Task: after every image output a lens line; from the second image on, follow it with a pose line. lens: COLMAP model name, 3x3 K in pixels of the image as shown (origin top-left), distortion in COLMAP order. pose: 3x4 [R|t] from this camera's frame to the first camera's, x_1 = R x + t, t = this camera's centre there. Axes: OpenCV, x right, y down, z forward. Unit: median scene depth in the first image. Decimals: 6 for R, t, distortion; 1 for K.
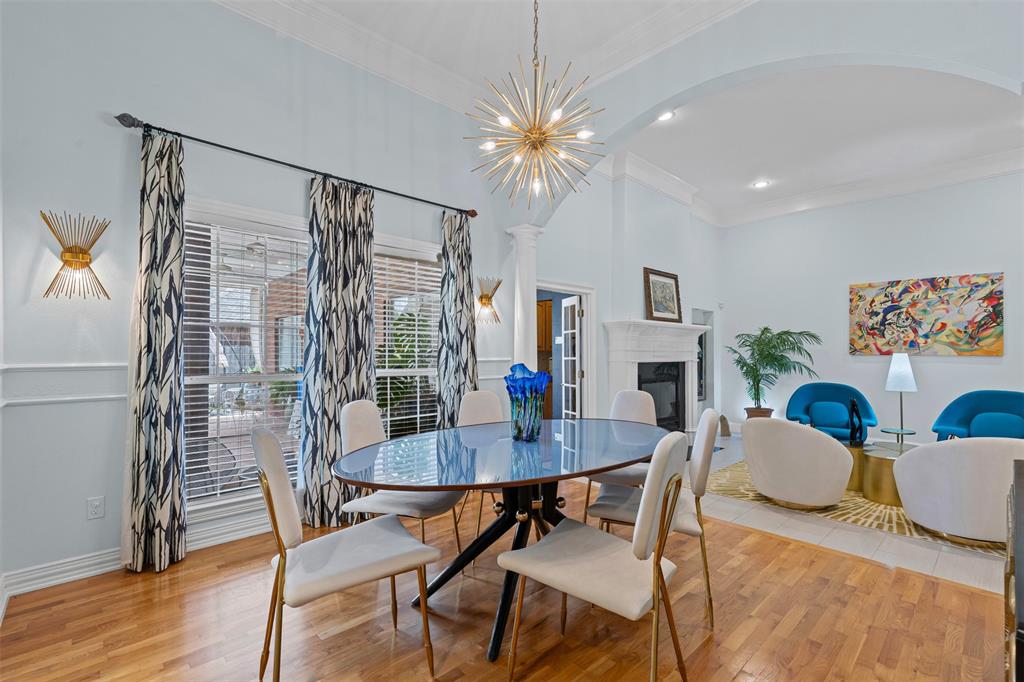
lens RADIAL K [[460.0, 0, 516.5], [0, 460.0, 350.5], [0, 0, 1]] dist [0.001159, 0.000043]
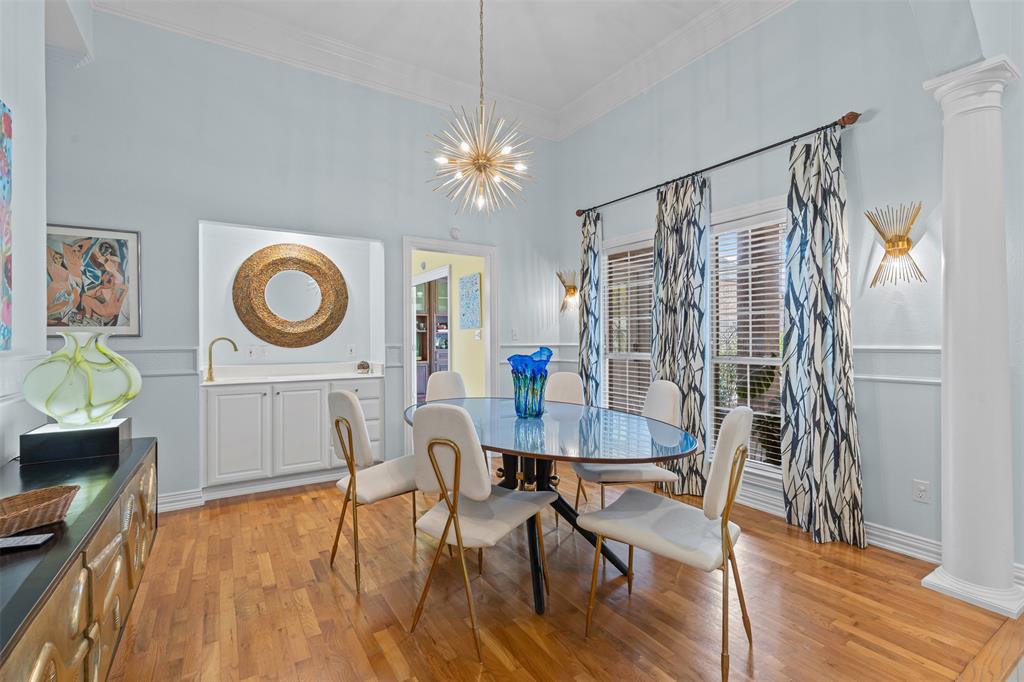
lens RADIAL K [[466.3, 0, 512.0], [0, 466.3, 341.0], [0, 0, 1]] dist [0.009652, -0.000128]
pose [[-0.195652, -0.000510, -0.980673, 0.440525], [0.004216, 0.999990, -0.001361, 0.006811], [0.980664, -0.004401, -0.195648, 0.461819]]
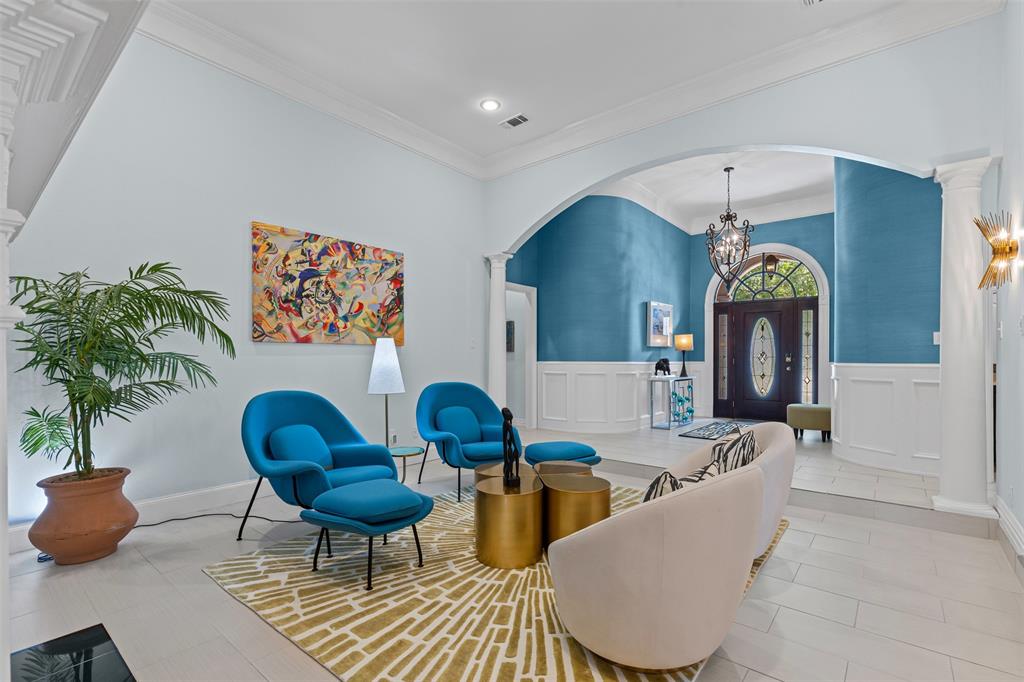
lens RADIAL K [[463.0, 0, 519.9], [0, 463.0, 353.6], [0, 0, 1]] dist [0.003773, -0.000792]
pose [[-0.128555, 0.007296, 0.991676, 0.111857], [-0.002674, 0.999967, -0.007703, 0.030862], [-0.991699, -0.003642, -0.128531, 0.815563]]
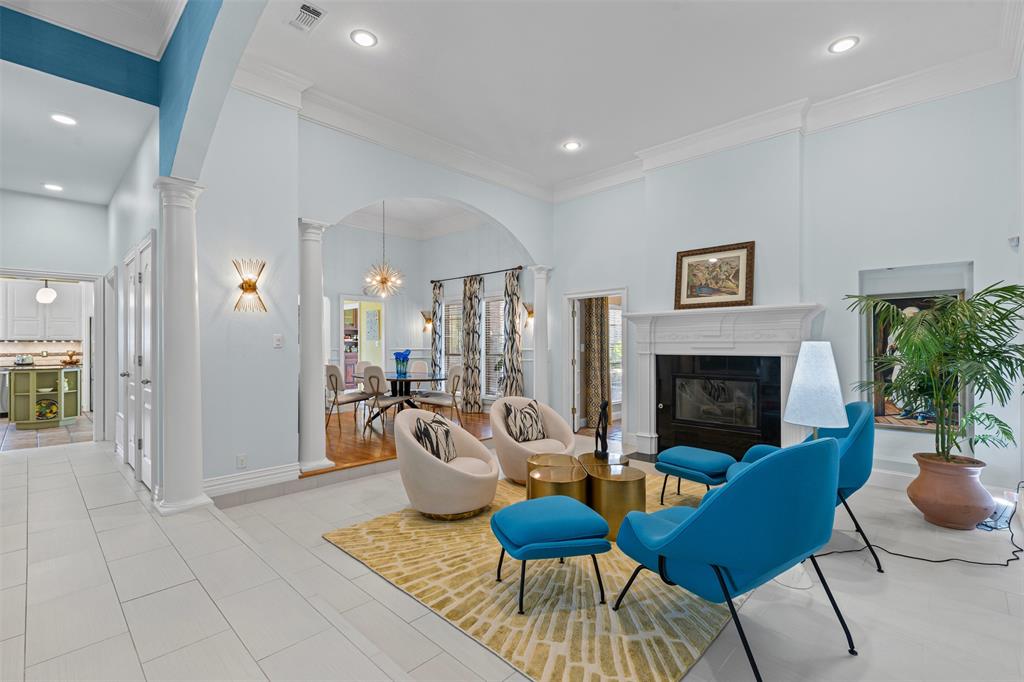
lens RADIAL K [[458.5, 0, 516.9], [0, 458.5, 343.3], [0, 0, 1]] dist [0.001592, -0.000229]
pose [[0.051926, -0.009126, -0.998609, 1.168527], [0.006024, 0.999943, -0.008825, 0.008164], [0.998633, -0.005557, 0.051978, 0.619176]]
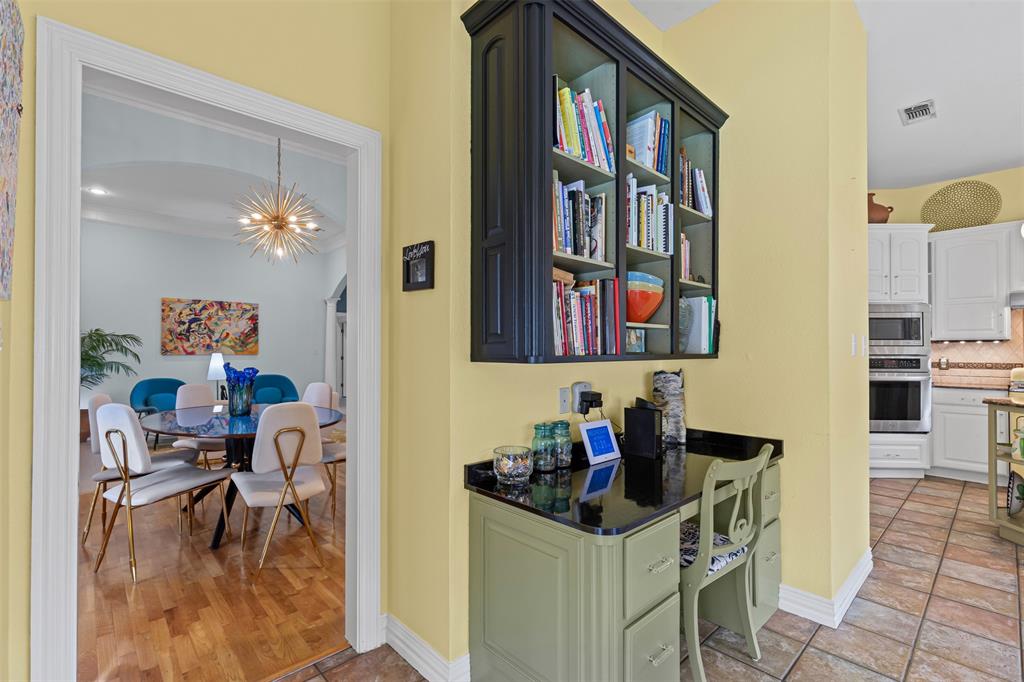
lens RADIAL K [[458.5, 0, 516.9], [0, 458.5, 343.3], [0, 0, 1]] dist [0.001592, -0.000229]
pose [[0.007165, 0.013950, 0.999877, -0.535364], [0.000188, 0.999903, -0.013952, -0.004744], [-0.999974, 0.000288, 0.007161, 0.053763]]
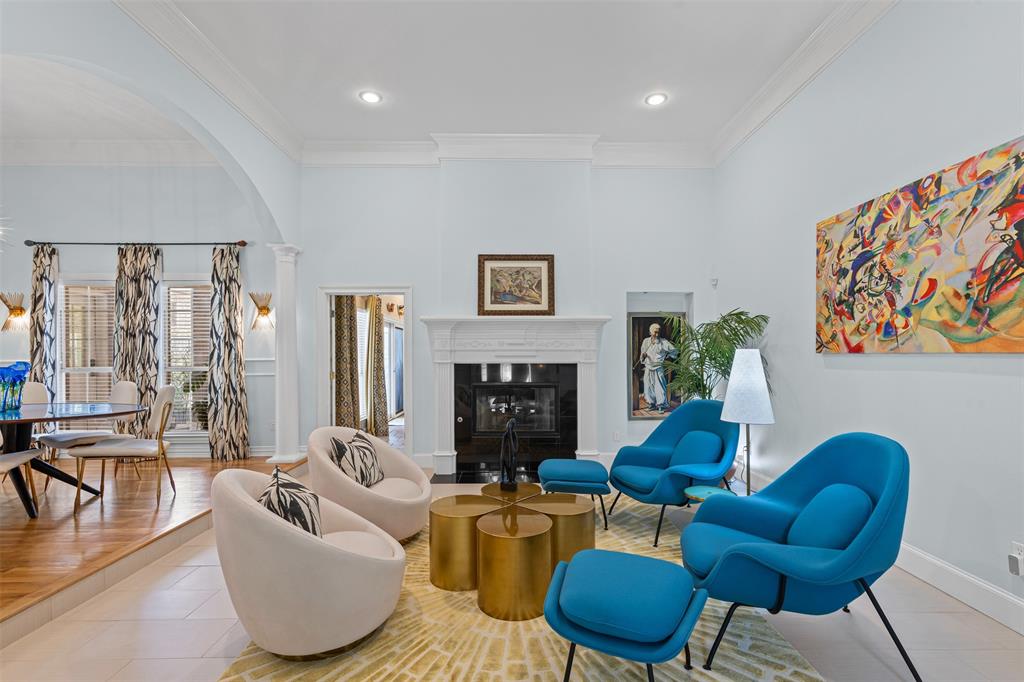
lens RADIAL K [[463.0, 0, 519.9], [0, 463.0, 353.6], [0, 0, 1]] dist [0.003773, -0.000792]
pose [[0.736864, -0.007588, -0.675998, 0.916588], [0.008844, 0.999960, -0.001584, 0.008312], [0.675983, -0.004811, 0.736902, 0.399462]]
